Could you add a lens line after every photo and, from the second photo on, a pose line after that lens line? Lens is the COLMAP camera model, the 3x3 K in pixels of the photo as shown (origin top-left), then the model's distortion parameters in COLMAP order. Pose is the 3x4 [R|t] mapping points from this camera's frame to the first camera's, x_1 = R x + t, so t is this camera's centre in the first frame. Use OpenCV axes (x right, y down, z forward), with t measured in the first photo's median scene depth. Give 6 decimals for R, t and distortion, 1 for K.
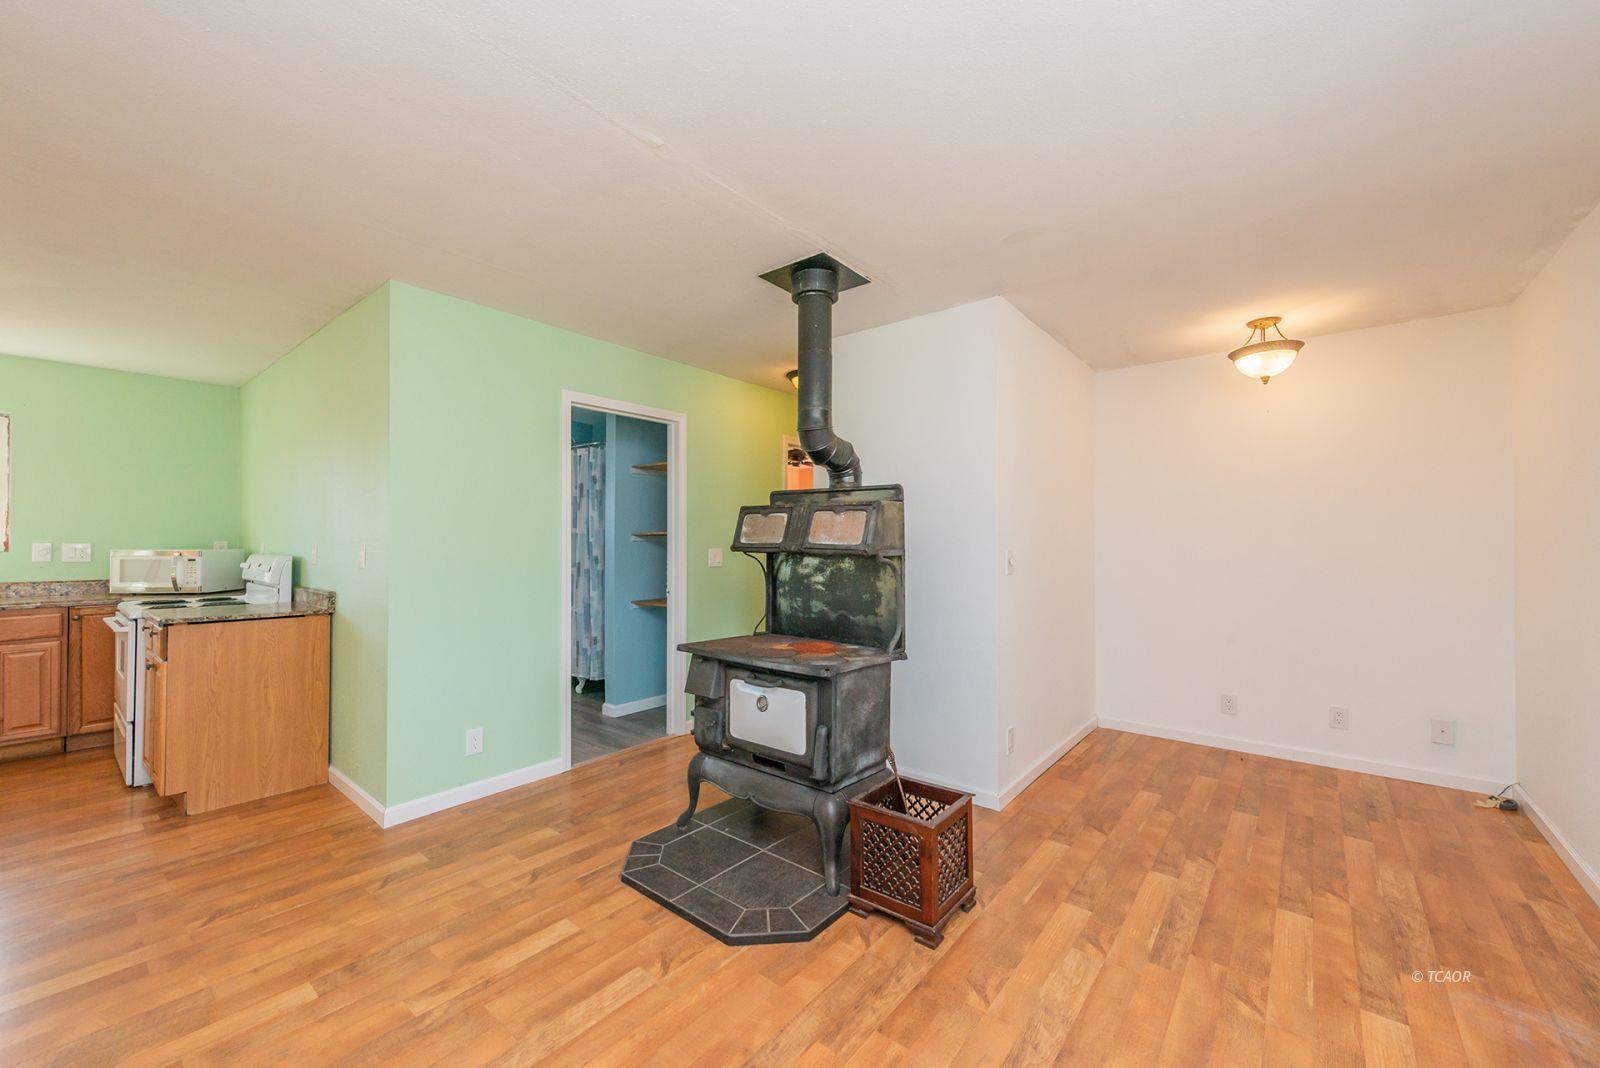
lens RADIAL K [[624.6, 0, 799.8], [0, 624.6, 532.9], [0, 0, 1]] dist [0.013394, -0.003374]
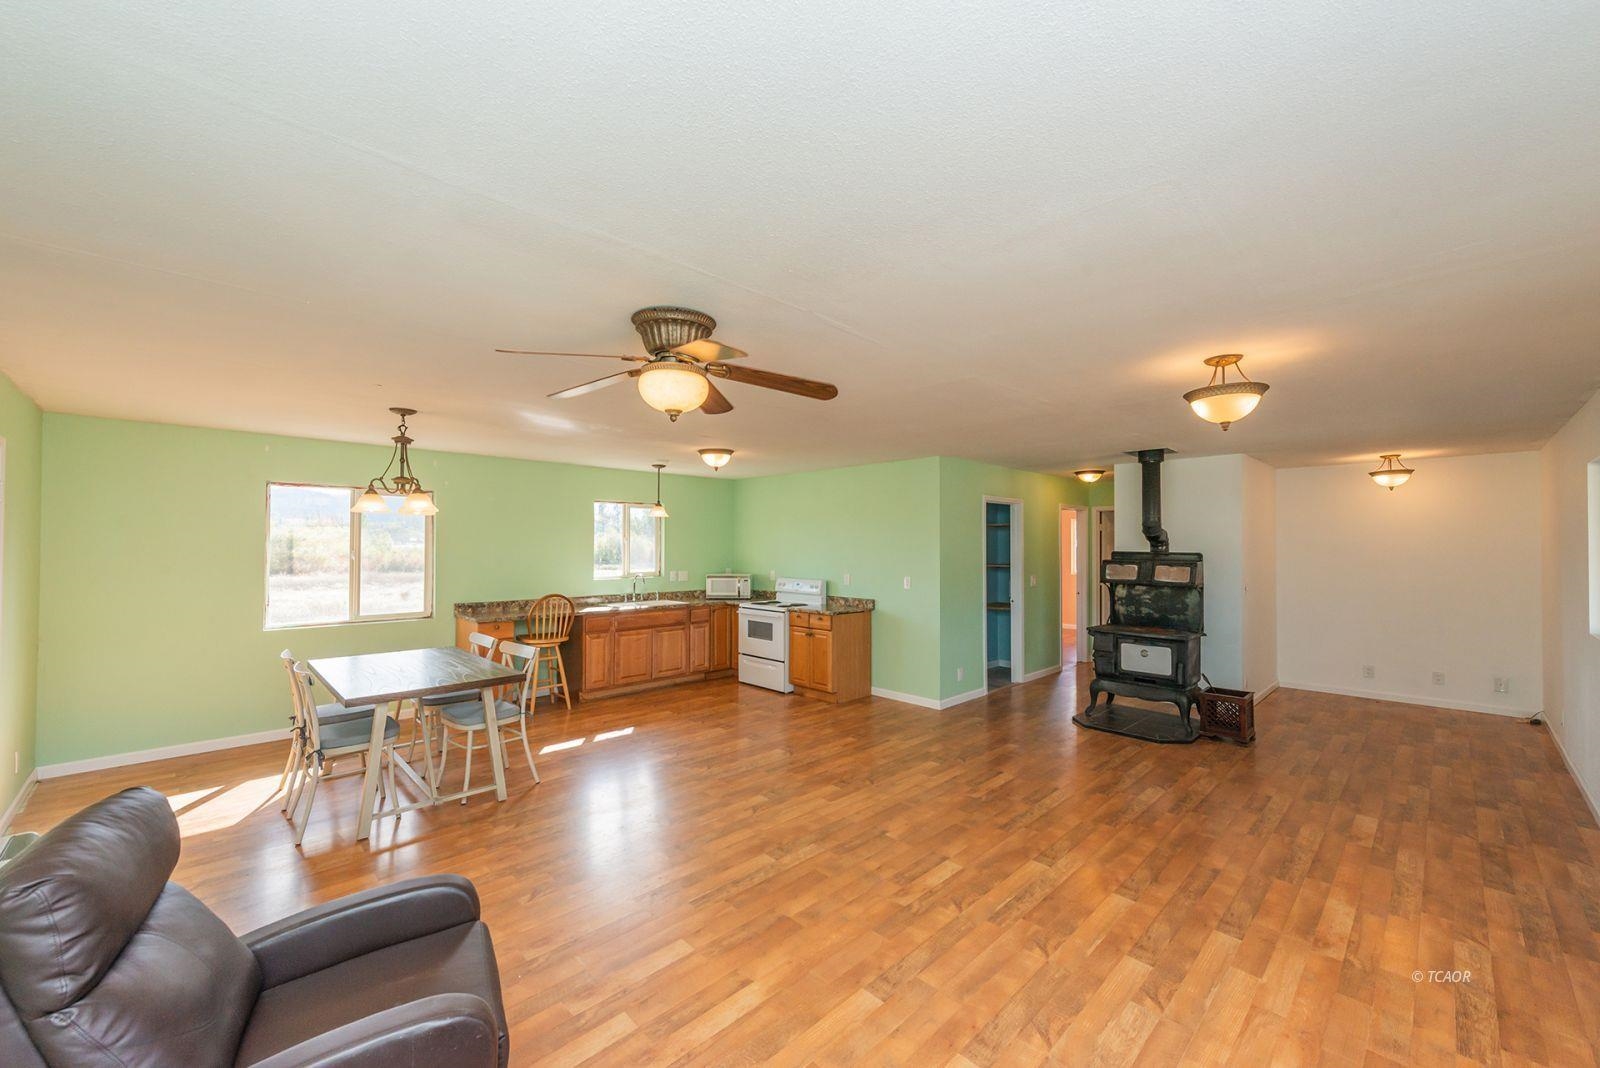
lens RADIAL K [[624.6, 0, 801.6], [0, 624.6, 535.9], [0, 0, 1]] dist [0.013394, -0.003374]
pose [[0.993765, -0.000124, -0.111498, -0.821453], [-0.000192, 0.999996, -0.002821, -0.113046], [0.111498, 0.002825, 0.993761, -1.093834]]
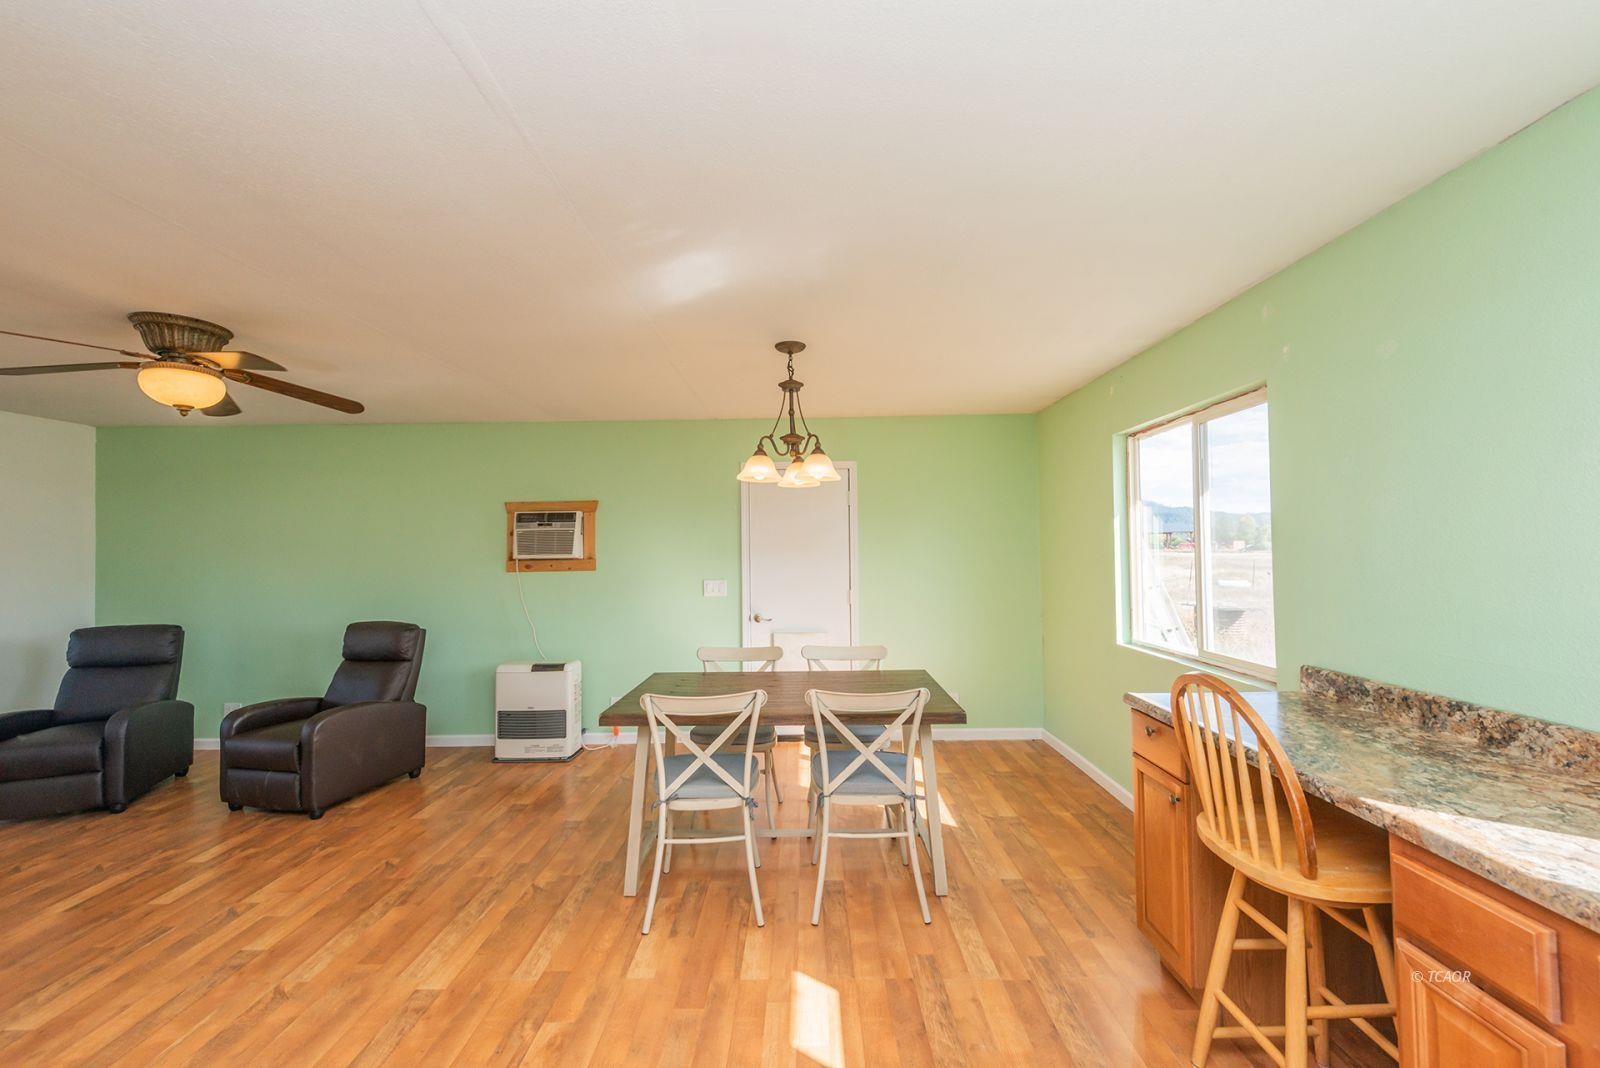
lens RADIAL K [[624.6, 0, 800.9], [0, 624.6, 538.4], [0, 0, 1]] dist [0.013394, -0.003374]
pose [[-0.781508, -0.003776, -0.623884, -1.203318], [0.020453, 0.999289, -0.031668, -0.043021], [0.623560, -0.037509, -0.780875, 0.932872]]
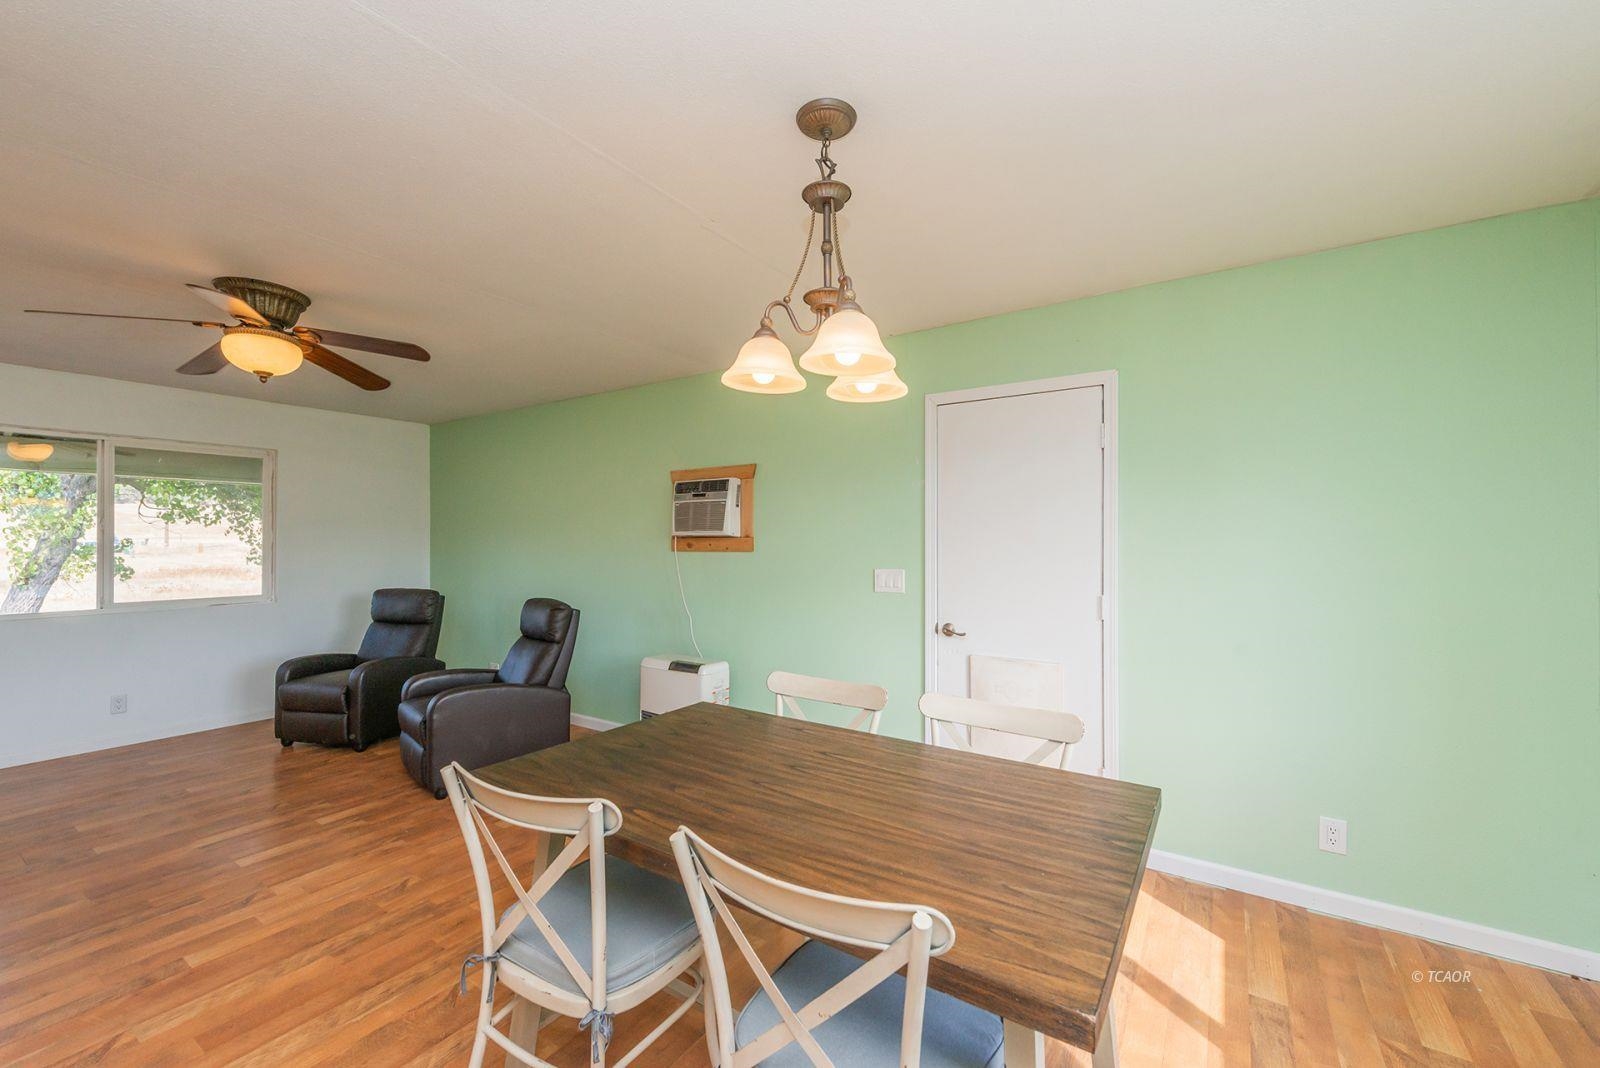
lens RADIAL K [[641.2, 0, 800.7], [0, 641.2, 537.4], [0, 0, 1]] dist [0.011457, -0.002871]
pose [[-0.995418, -0.002790, -0.095576, -1.746702], [-0.000996, 0.999823, -0.018811, -0.027561], [0.095612, -0.018629, -0.995244, 0.670346]]
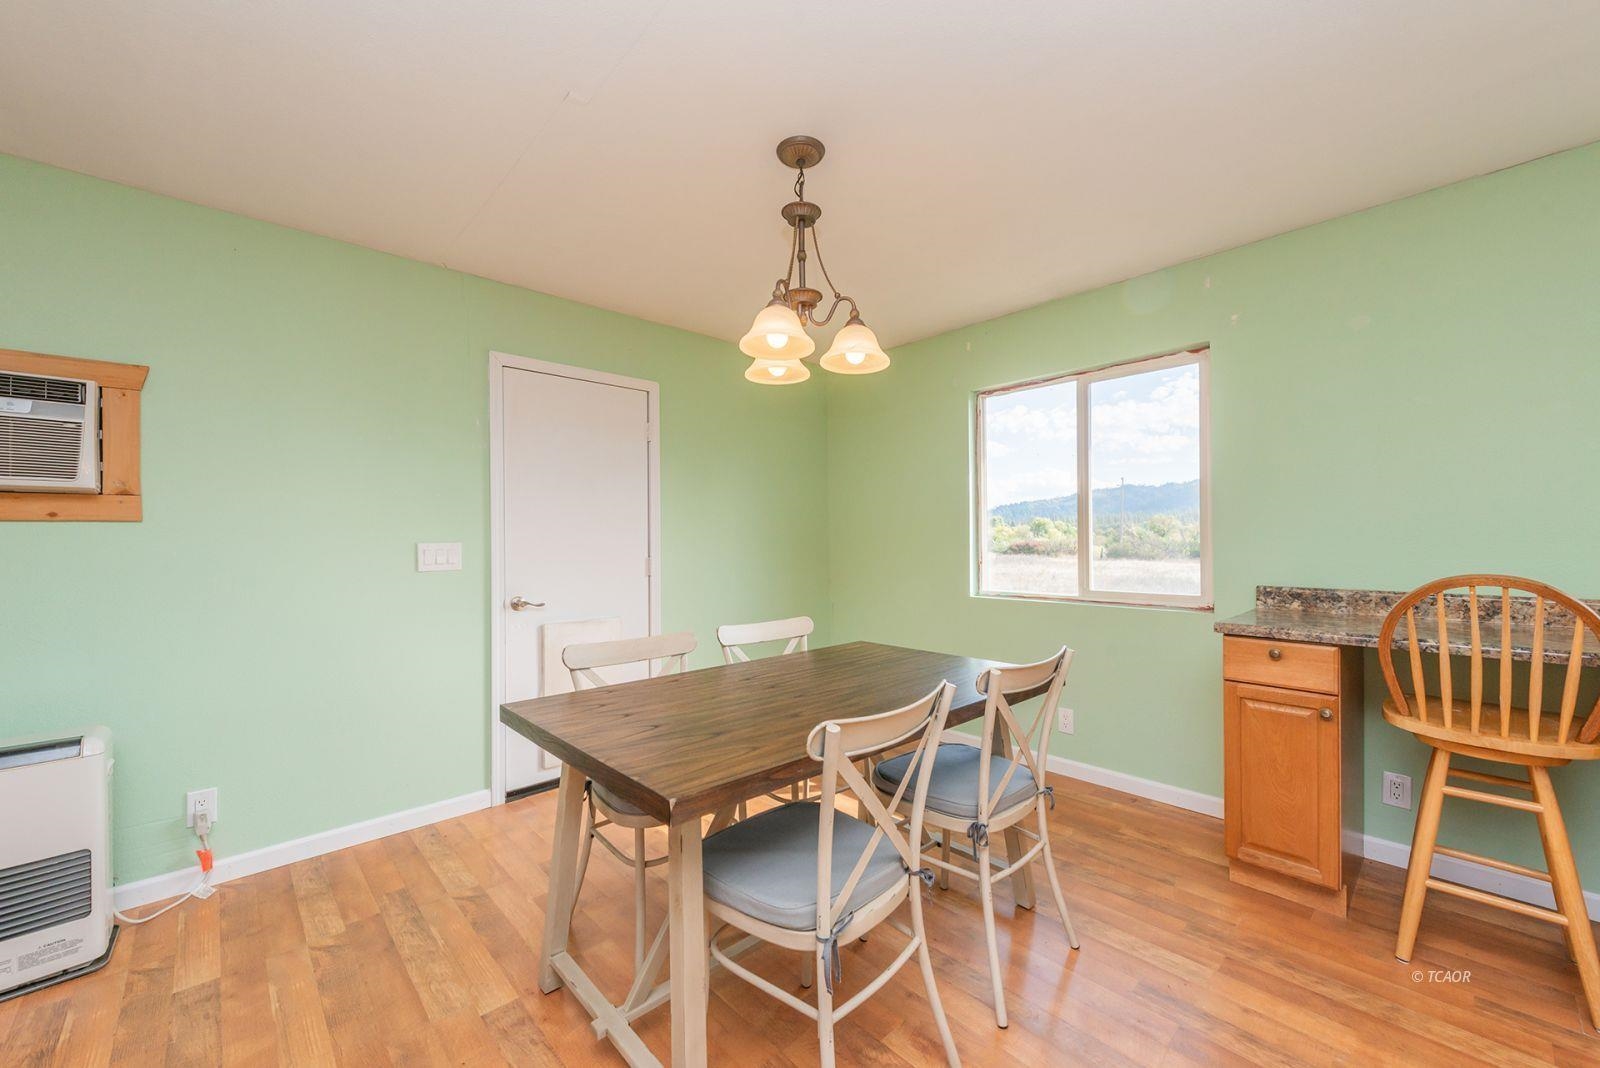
lens RADIAL K [[624.6, 0, 800.3], [0, 624.6, 539.5], [0, 0, 1]] dist [0.013394, -0.003374]
pose [[-0.137563, -0.001027, -0.990492, -1.176405], [0.023758, 0.999708, -0.004336, 0.017613], [0.990208, -0.024128, -0.137499, 0.225530]]
